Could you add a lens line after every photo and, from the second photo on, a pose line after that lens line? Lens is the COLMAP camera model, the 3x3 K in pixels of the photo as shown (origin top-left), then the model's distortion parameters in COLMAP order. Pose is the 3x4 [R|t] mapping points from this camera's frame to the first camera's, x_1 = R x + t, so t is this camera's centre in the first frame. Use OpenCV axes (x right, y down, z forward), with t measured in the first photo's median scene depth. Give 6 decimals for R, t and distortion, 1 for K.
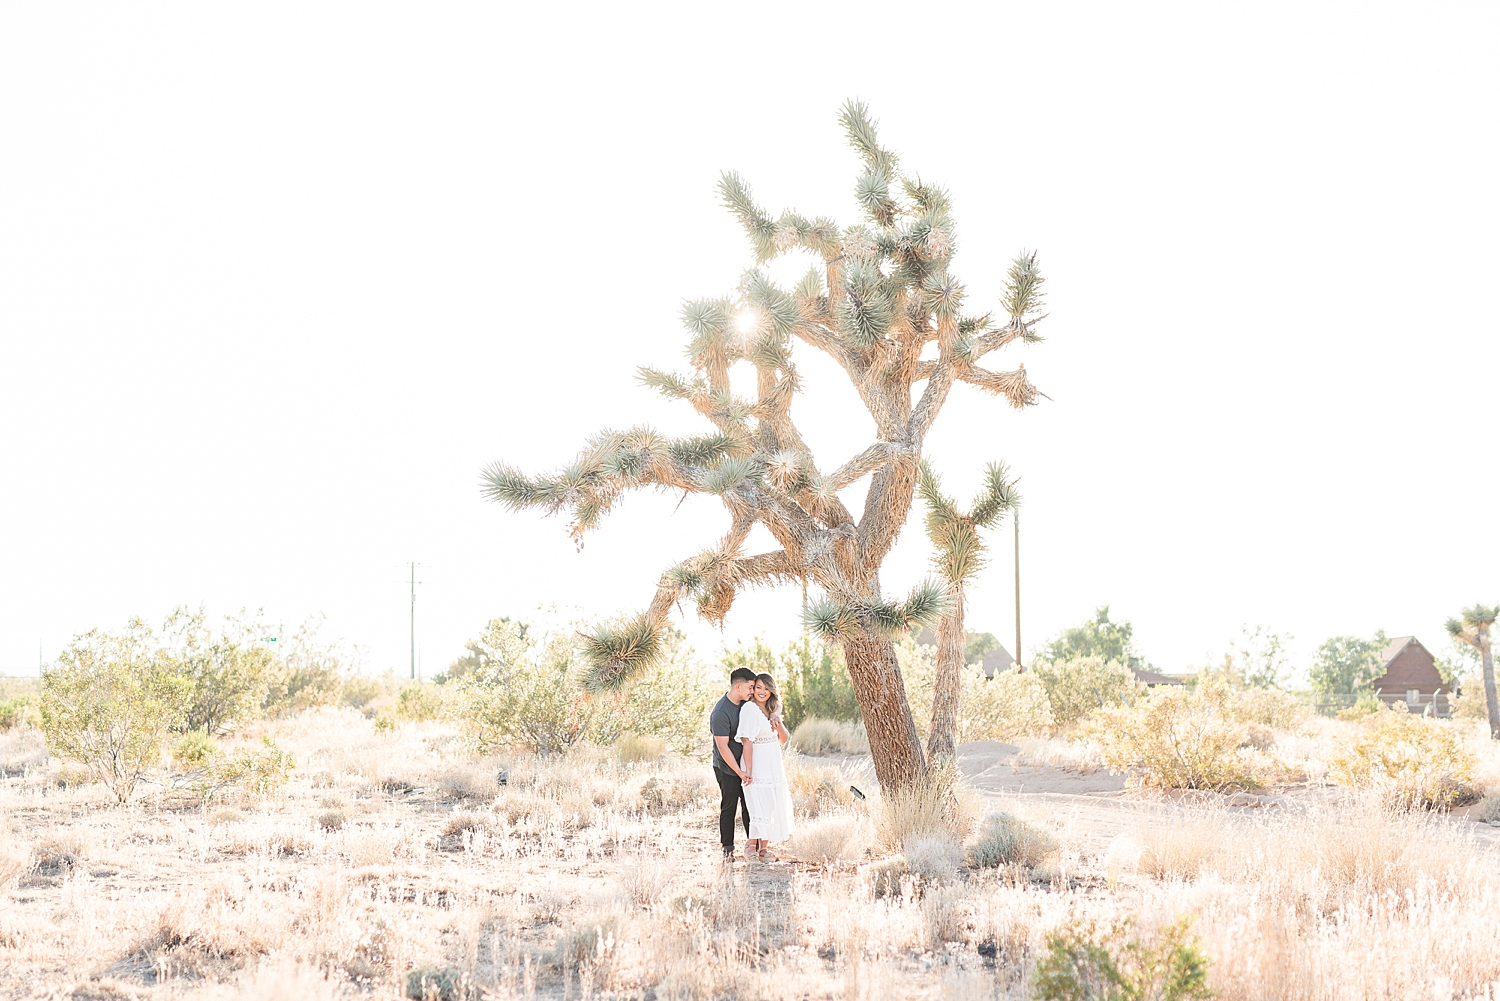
lens RADIAL K [[2289.8, 0, 726.4], [0, 2289.8, 576.3], [0, 0, 1]] dist [0.034497, 0.077181]
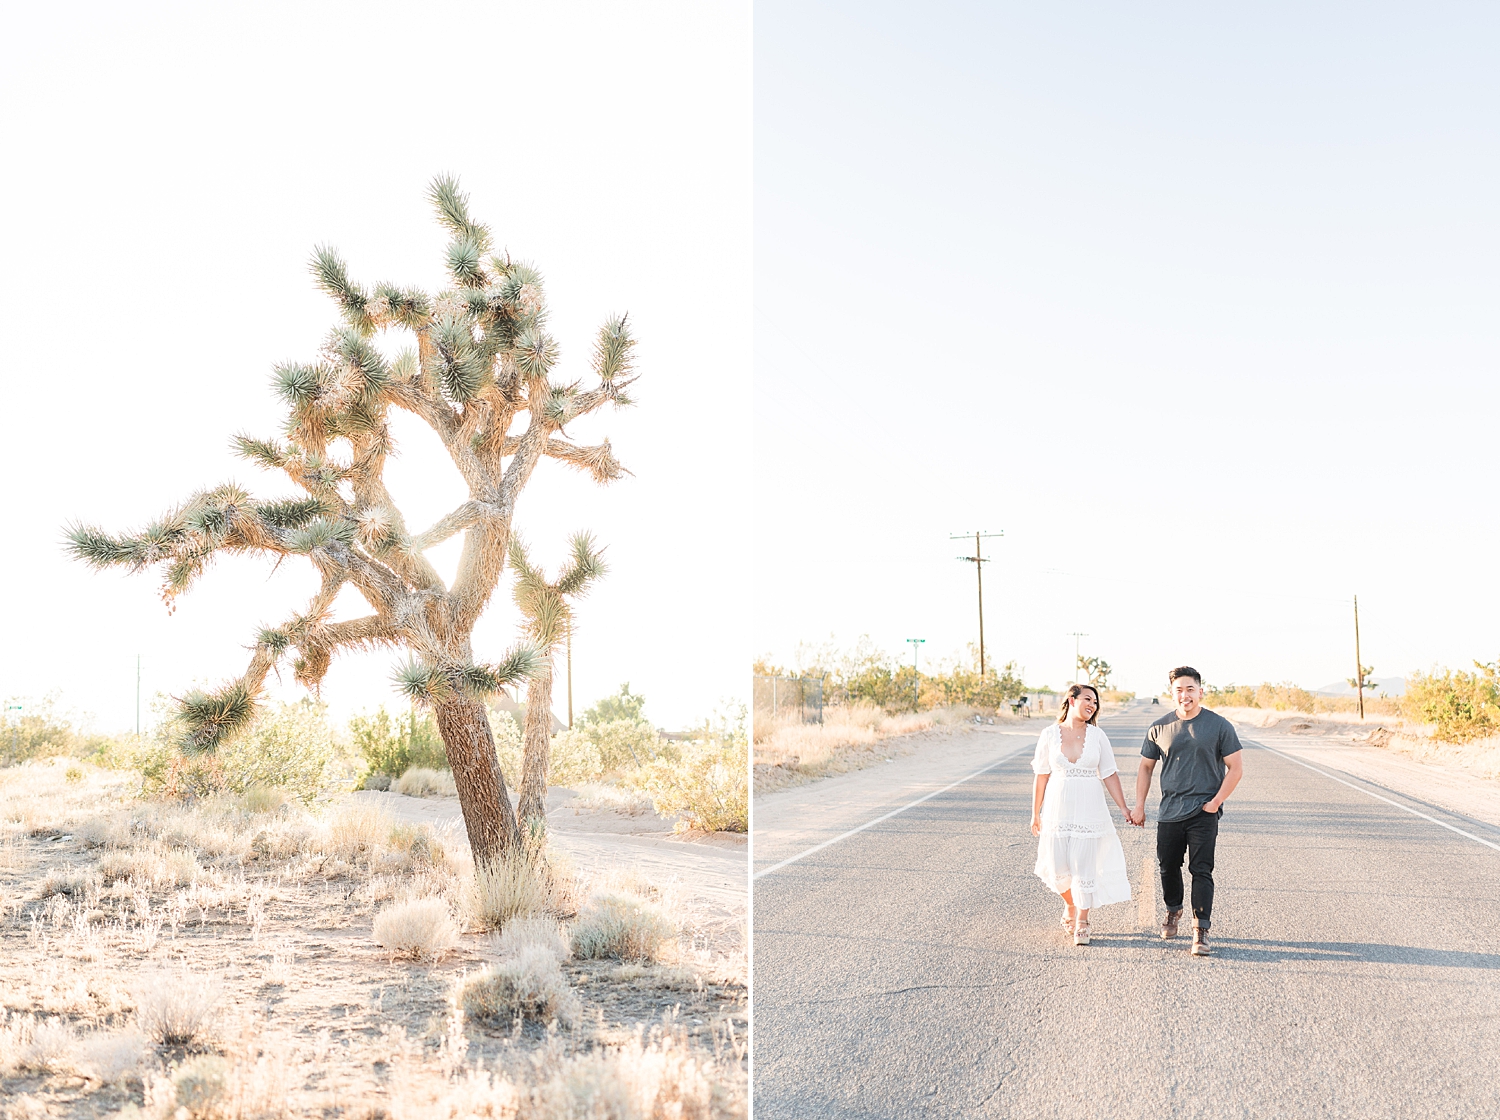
lens RADIAL K [[1546.9, 0, 373.2], [0, 1546.9, 585.1], [0, 0, 1]] dist [0.012740, 0.003120]
pose [[0.999971, 0.000700, 0.007543, 0.018467], [-0.000308, 0.998655, -0.051851, 0.011058], [-0.007569, 0.051847, 0.998626, 0.317226]]
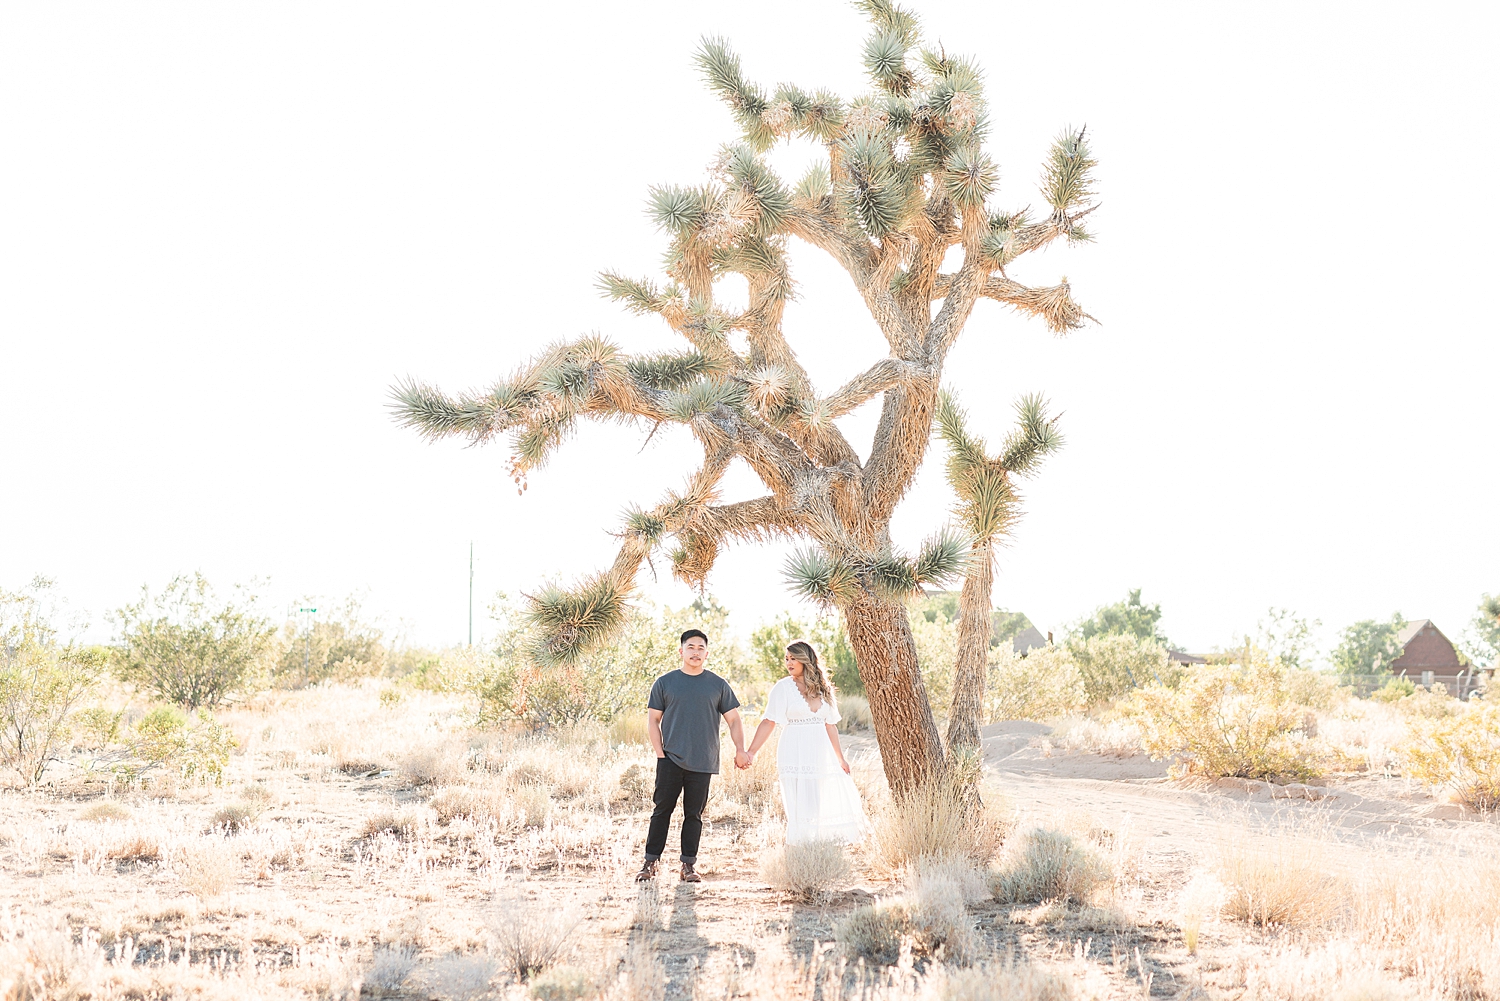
lens RADIAL K [[2133.0, 0, 748.6], [0, 2133.0, 544.8], [0, 0, 1]] dist [0.016052, 0.092309]
pose [[0.999871, 0.009637, -0.012876, 0.026163], [-0.009722, 0.999931, -0.006518, 0.011287], [0.012812, 0.006643, 0.999896, 0.233938]]
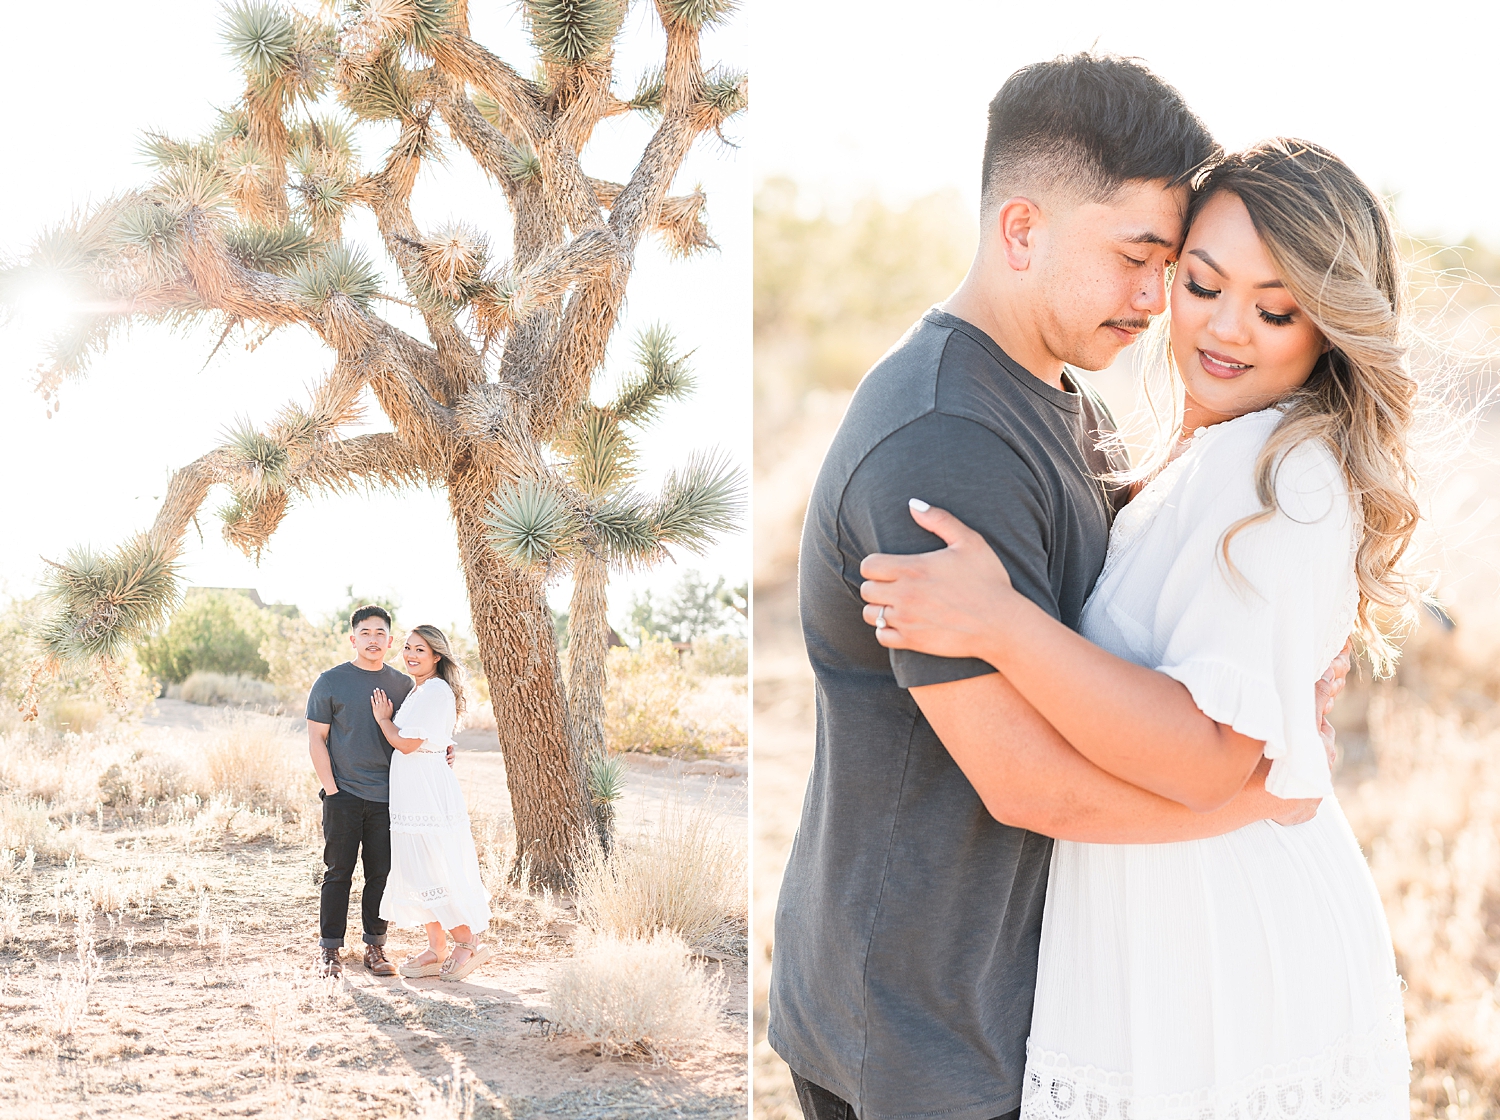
lens RADIAL K [[1638.3, 0, 400.9], [0, 1638.3, 609.5], [0, 0, 1]] dist [0.001752, 0.004971]
pose [[0.981789, 0.013256, 0.189513, -0.053869], [-0.018582, 0.999480, 0.026357, 0.024992], [-0.189065, -0.029399, 0.981524, 0.559409]]
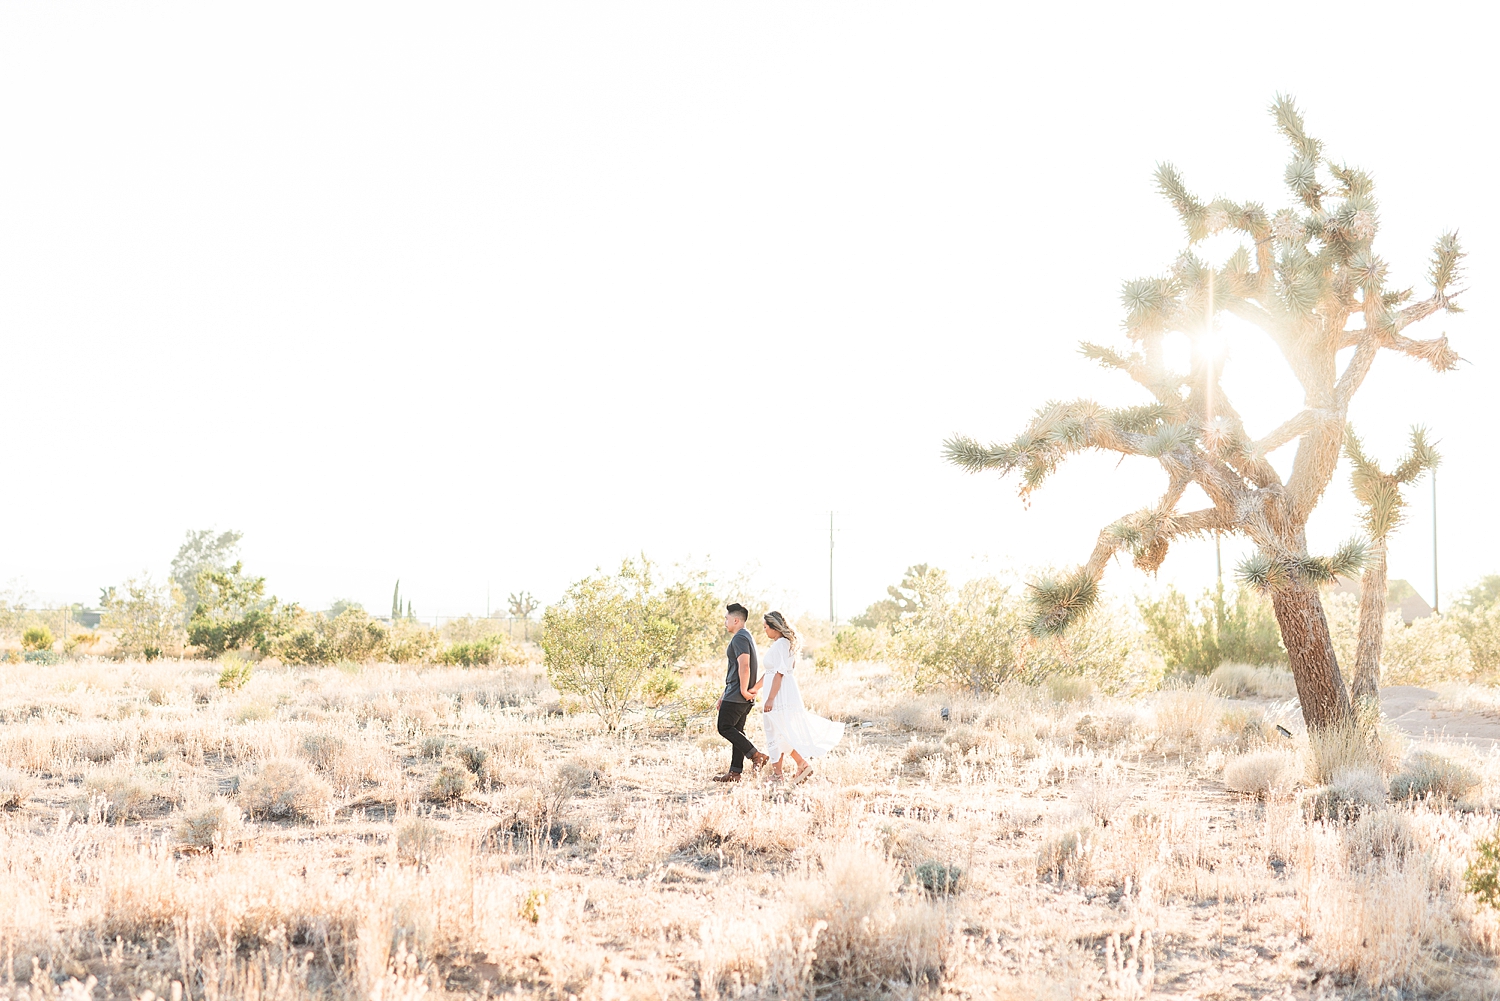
lens RADIAL K [[2213.0, 0, 722.6], [0, 2213.0, 537.8], [0, 0, 1]] dist [0.045034, -0.058395]
pose [[0.983308, -0.000455, -0.181948, -0.013495], [0.001718, 0.999976, 0.006786, -0.004604], [0.181941, -0.006985, 0.983285, -0.081887]]
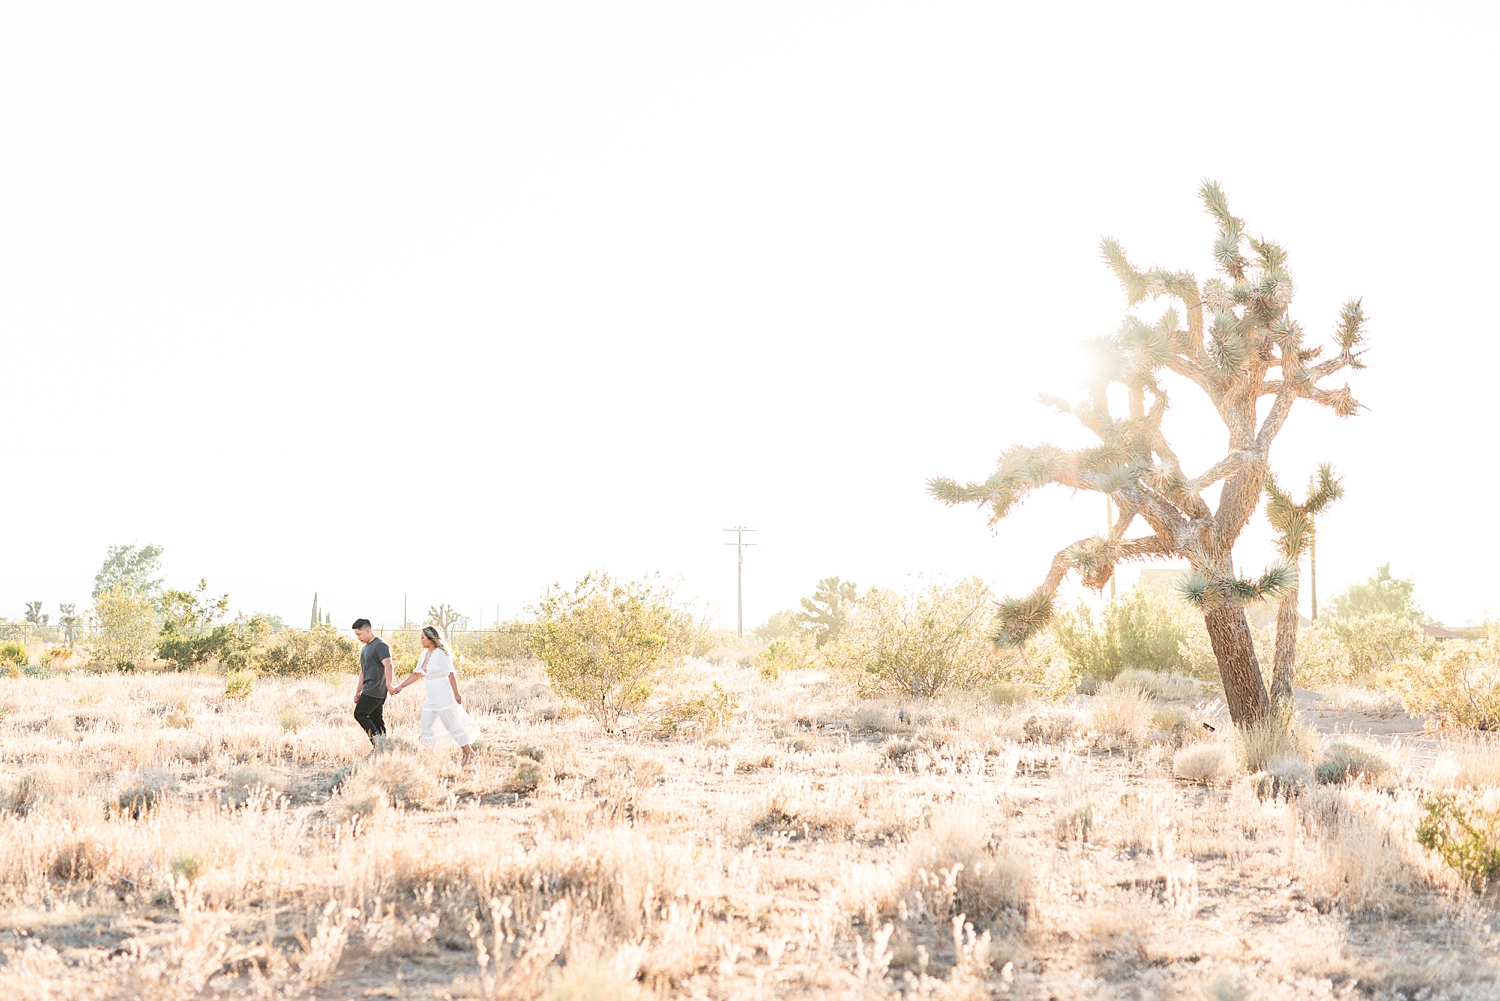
lens RADIAL K [[2133.0, 0, 748.6], [0, 2133.0, 544.8], [0, 0, 1]] dist [0.016052, 0.092309]
pose [[0.992263, -0.004439, -0.124077, -0.051253], [0.004985, 0.999979, 0.004095, -0.012036], [0.124057, -0.004682, 0.992264, -0.196127]]
